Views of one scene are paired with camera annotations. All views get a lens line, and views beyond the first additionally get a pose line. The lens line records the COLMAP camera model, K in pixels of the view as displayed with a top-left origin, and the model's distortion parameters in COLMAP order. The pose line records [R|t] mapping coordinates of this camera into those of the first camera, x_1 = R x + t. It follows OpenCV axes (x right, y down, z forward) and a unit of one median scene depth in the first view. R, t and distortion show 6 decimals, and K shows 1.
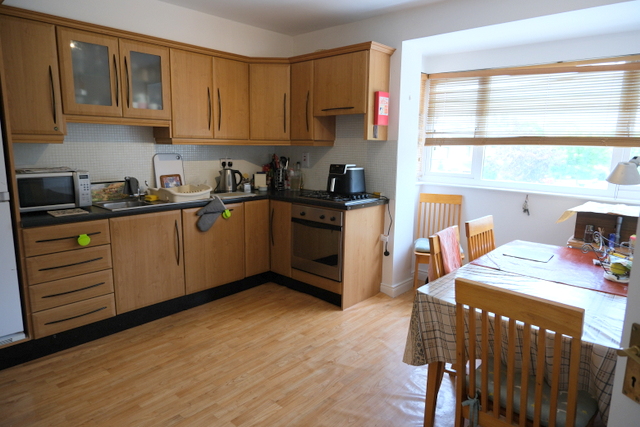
lens RADIAL K [[400.1, 0, 320.4], [0, 400.1, 214.0], [0, 0, 1]] dist [-0.010983, 0.001833]
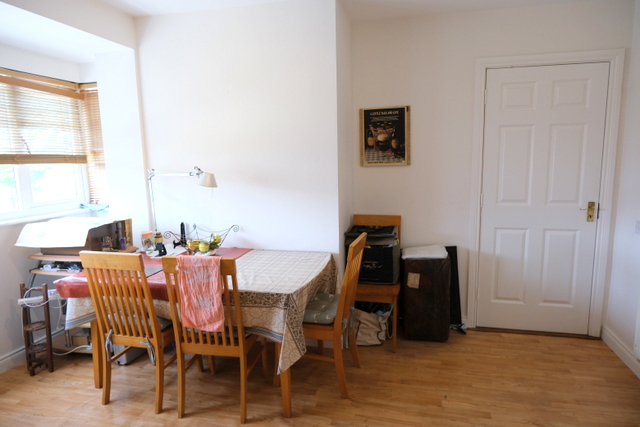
lens RADIAL K [[400.1, 0, 321.0], [0, 400.1, 215.4], [0, 0, 1]] dist [-0.010983, 0.001833]
pose [[-0.469714, -0.131829, 0.872920, -0.782218], [0.166626, 0.957777, 0.234305, -0.307260], [-0.866951, 0.255508, -0.427915, 1.613433]]
